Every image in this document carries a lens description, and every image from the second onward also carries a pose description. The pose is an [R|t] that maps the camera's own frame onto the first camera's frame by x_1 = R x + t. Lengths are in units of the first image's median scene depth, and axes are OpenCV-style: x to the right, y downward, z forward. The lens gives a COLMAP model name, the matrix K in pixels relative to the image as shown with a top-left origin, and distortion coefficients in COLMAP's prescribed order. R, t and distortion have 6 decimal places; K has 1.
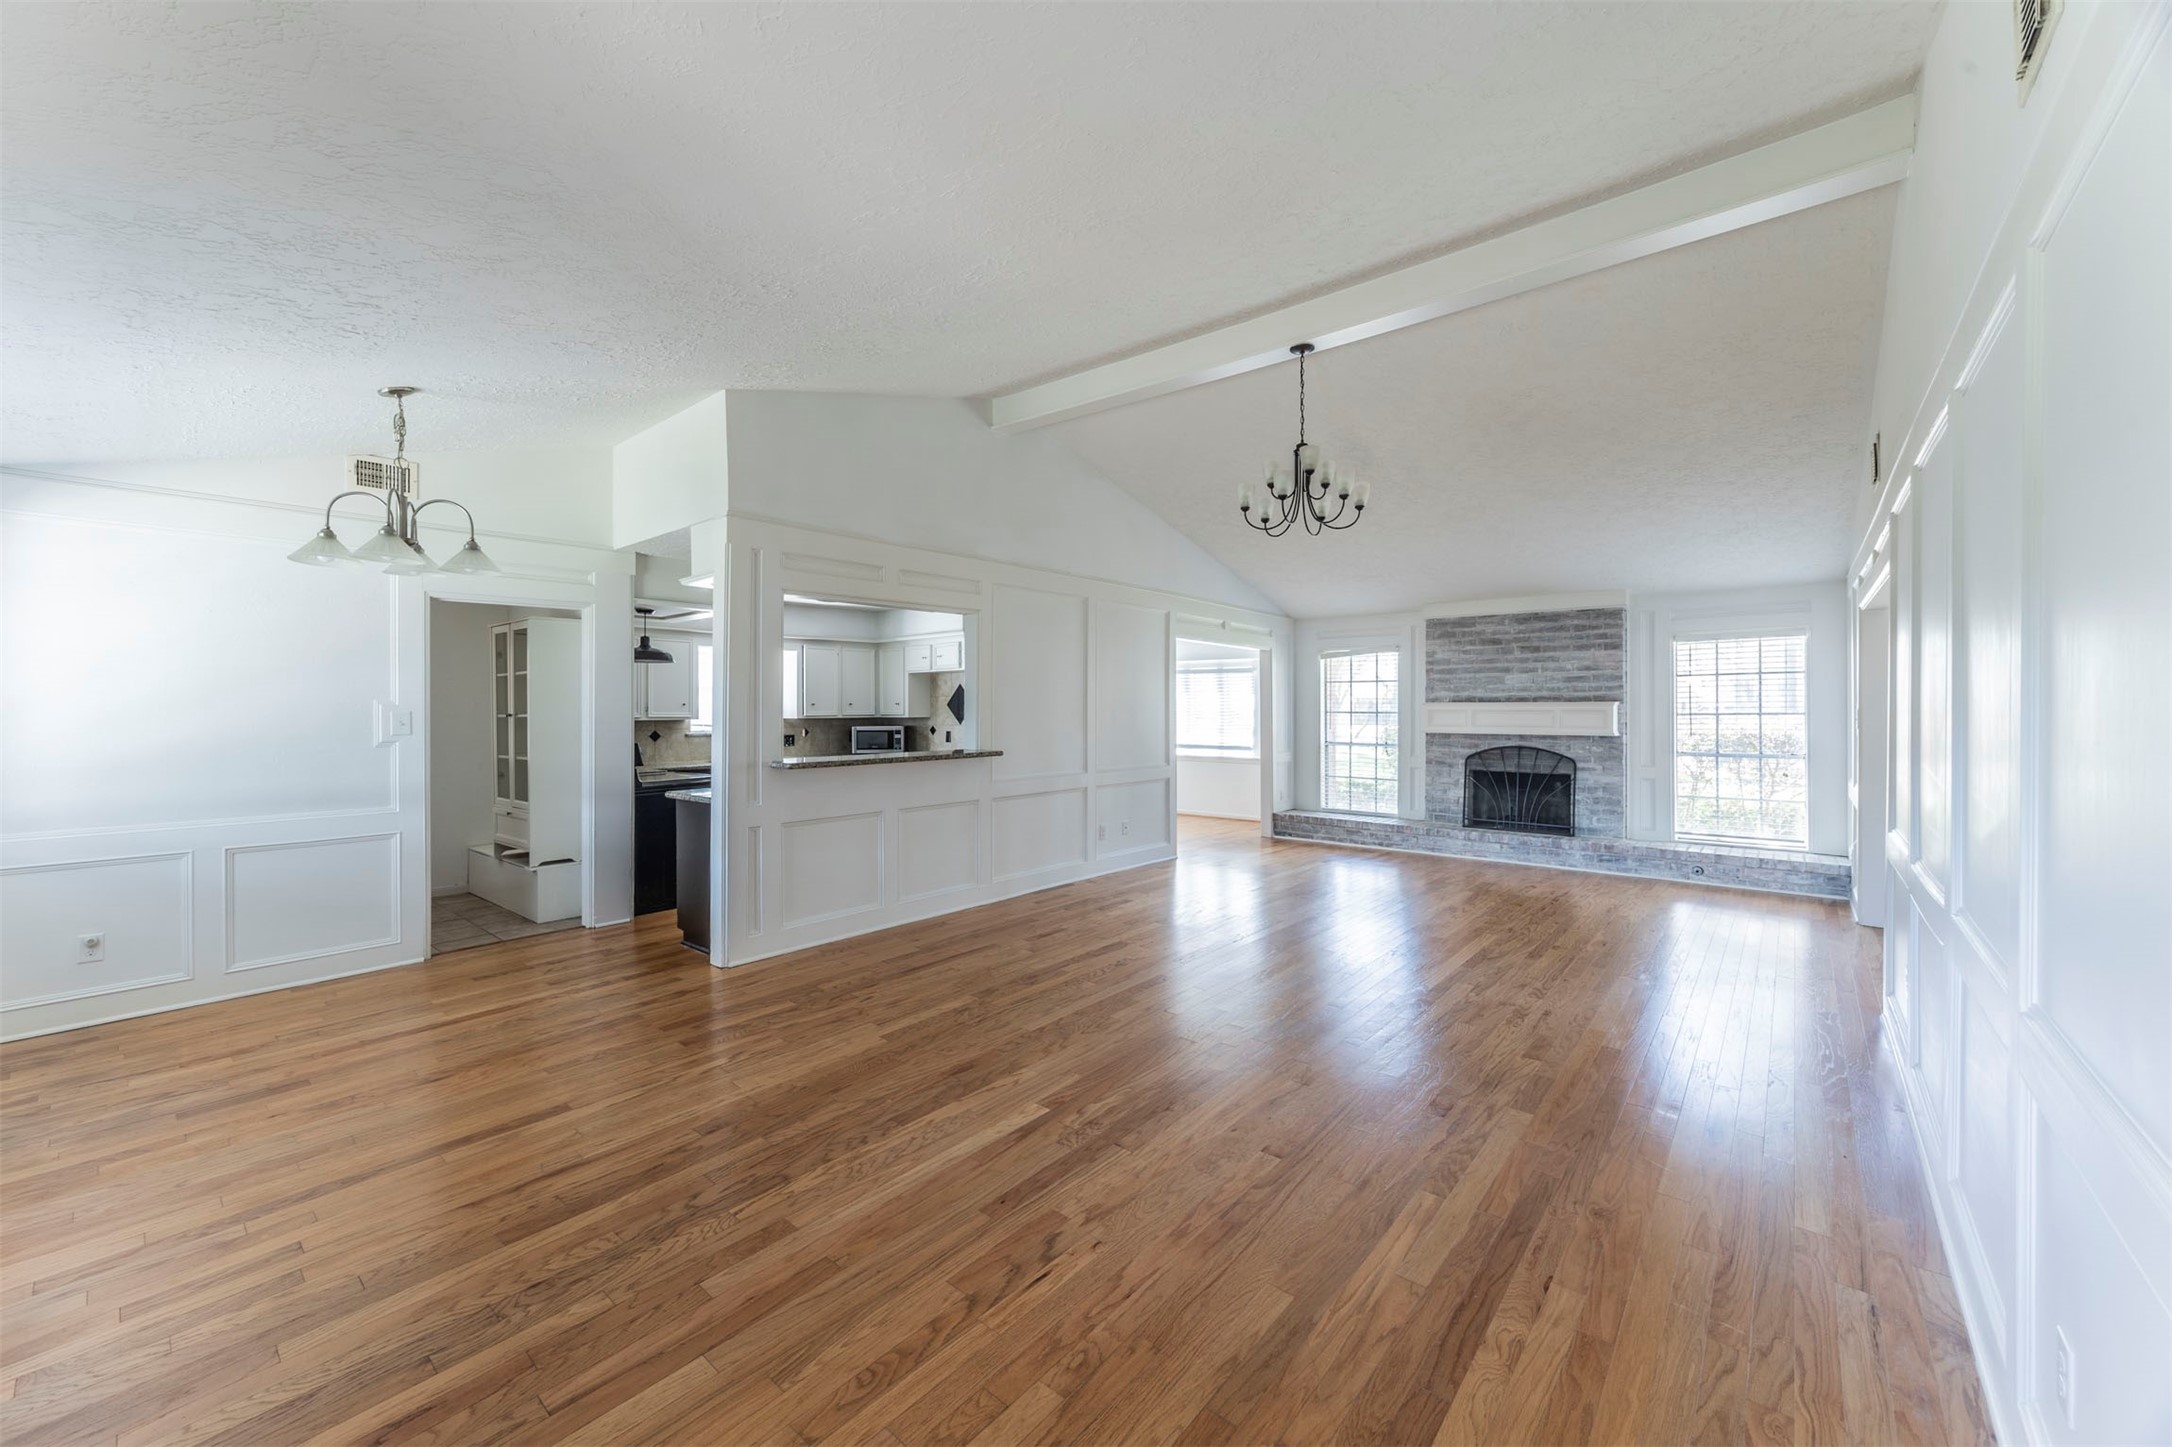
lens RADIAL K [[867.5, 0, 1091.7], [0, 867.5, 713.9], [0, 0, 1]] dist [0.001054, 0.000091]
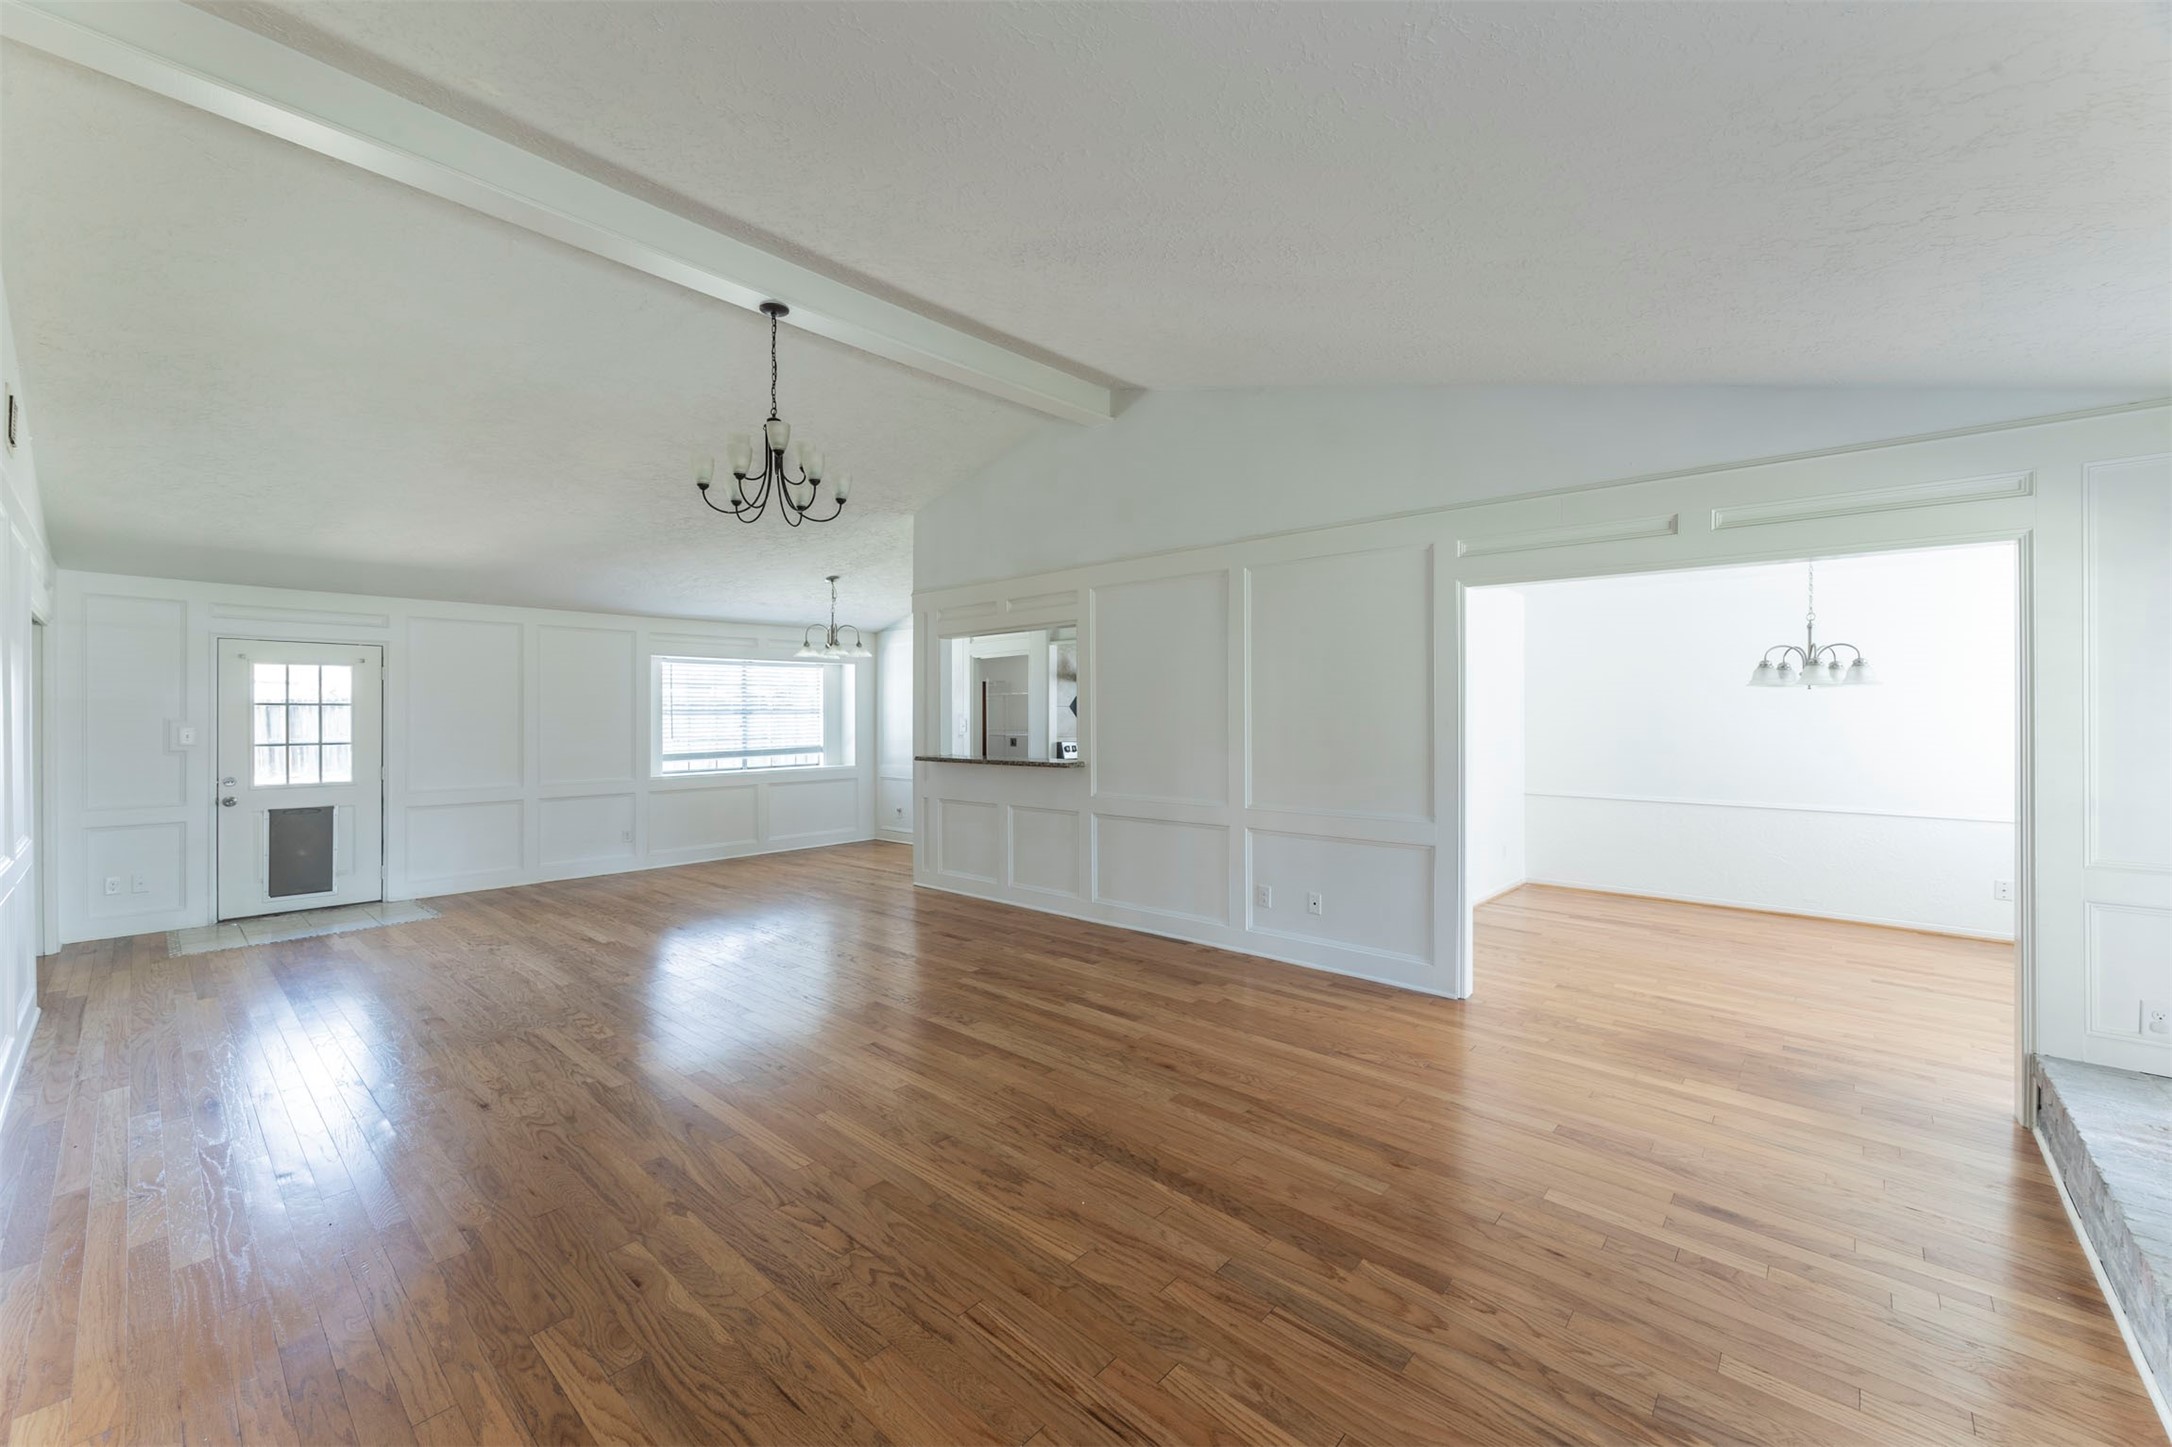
lens RADIAL K [[867.6, 0, 1072.4], [0, 867.6, 722.9], [0, 0, 1]] dist [-0.001131, -0.000238]
pose [[-0.042939, 0.010173, -0.999026, 1.101089], [-0.003136, 0.999942, 0.010317, -0.015947], [0.999073, 0.003576, -0.042905, 1.326794]]
